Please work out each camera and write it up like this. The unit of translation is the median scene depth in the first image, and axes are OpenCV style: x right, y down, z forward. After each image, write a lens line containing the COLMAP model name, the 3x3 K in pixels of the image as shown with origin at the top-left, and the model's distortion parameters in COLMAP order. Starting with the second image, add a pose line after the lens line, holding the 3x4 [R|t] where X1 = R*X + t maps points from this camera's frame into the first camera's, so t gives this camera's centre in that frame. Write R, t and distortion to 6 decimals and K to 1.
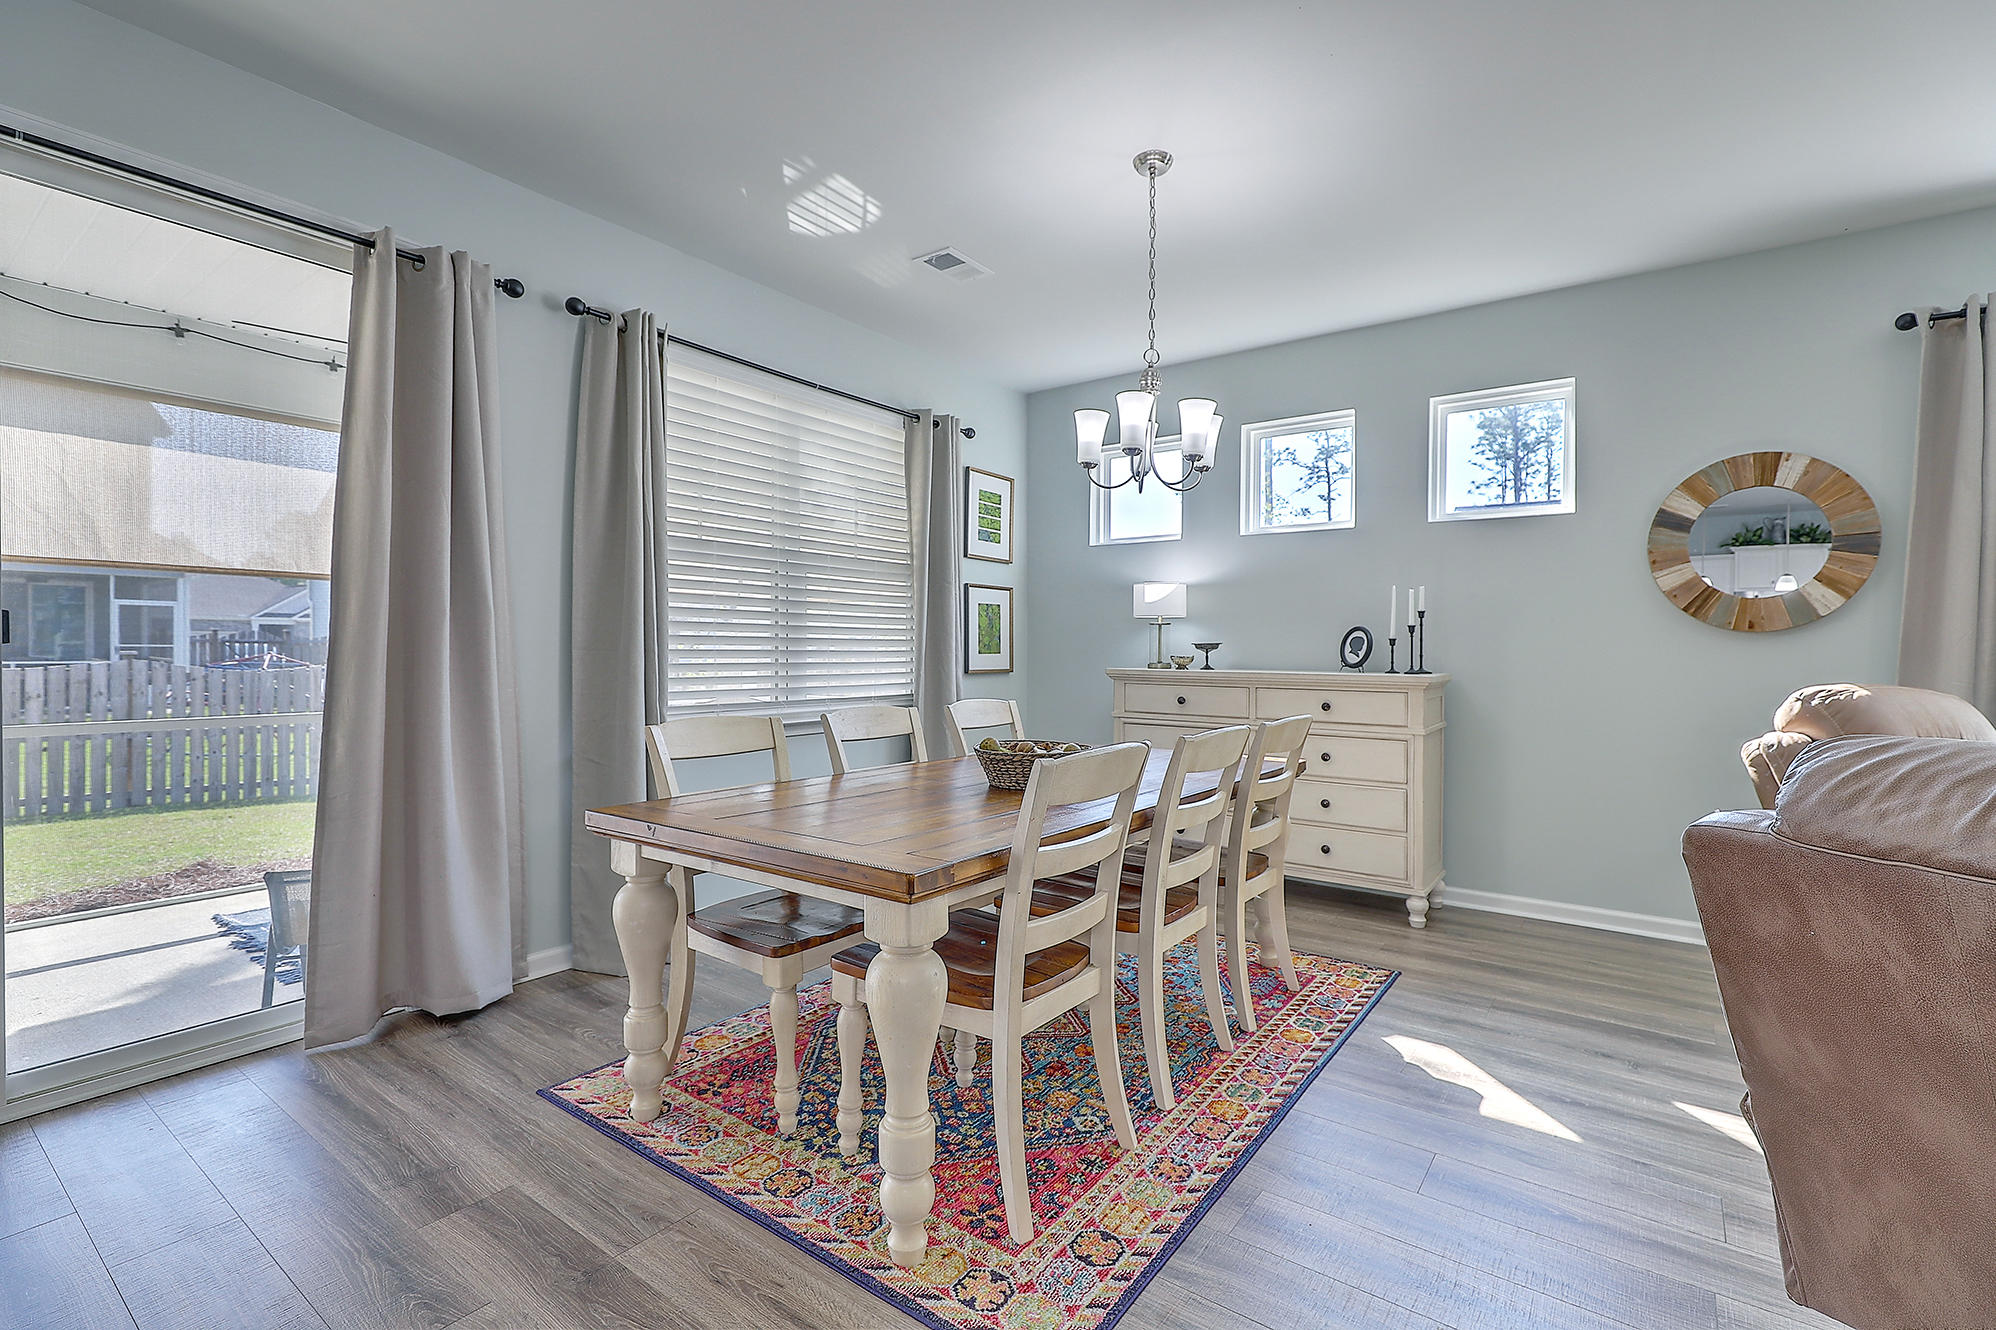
lens RADIAL K [[899.1, 0, 998.8], [0, 899.1, 656.9], [0, 0, 1]] dist [0.000849, 0.000124]
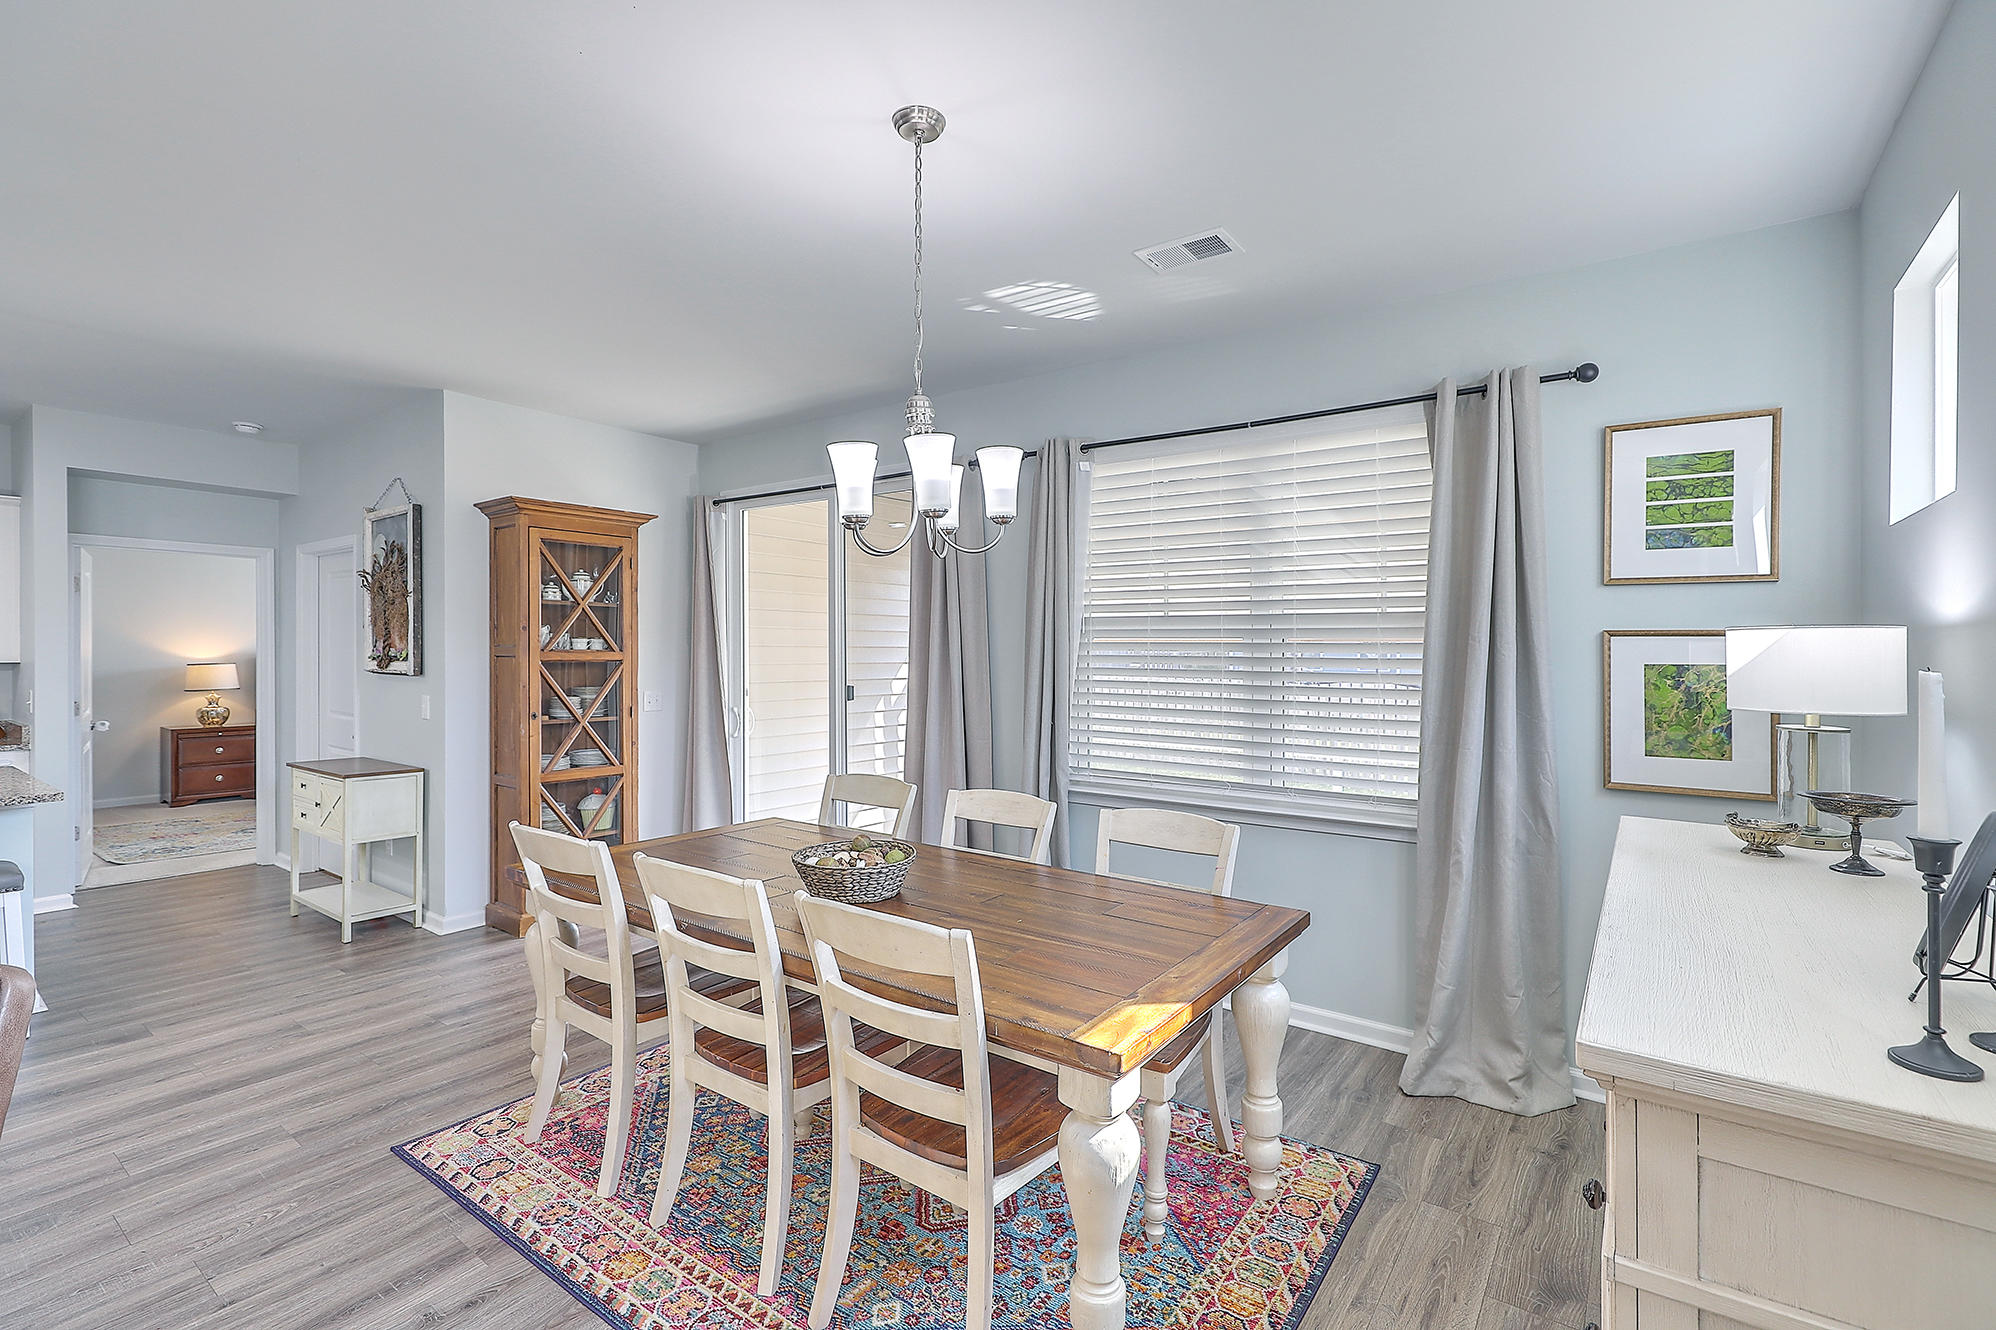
lens RADIAL K [[899.1, 0, 1010.7], [0, 899.1, 651.9], [0, 0, 1]] dist [0.000849, 0.000124]
pose [[0.013199, 0.002173, -0.999911, 0.863991], [-0.010221, 0.999946, 0.002038, -0.105889], [0.999861, 0.010193, 0.013221, 0.992395]]
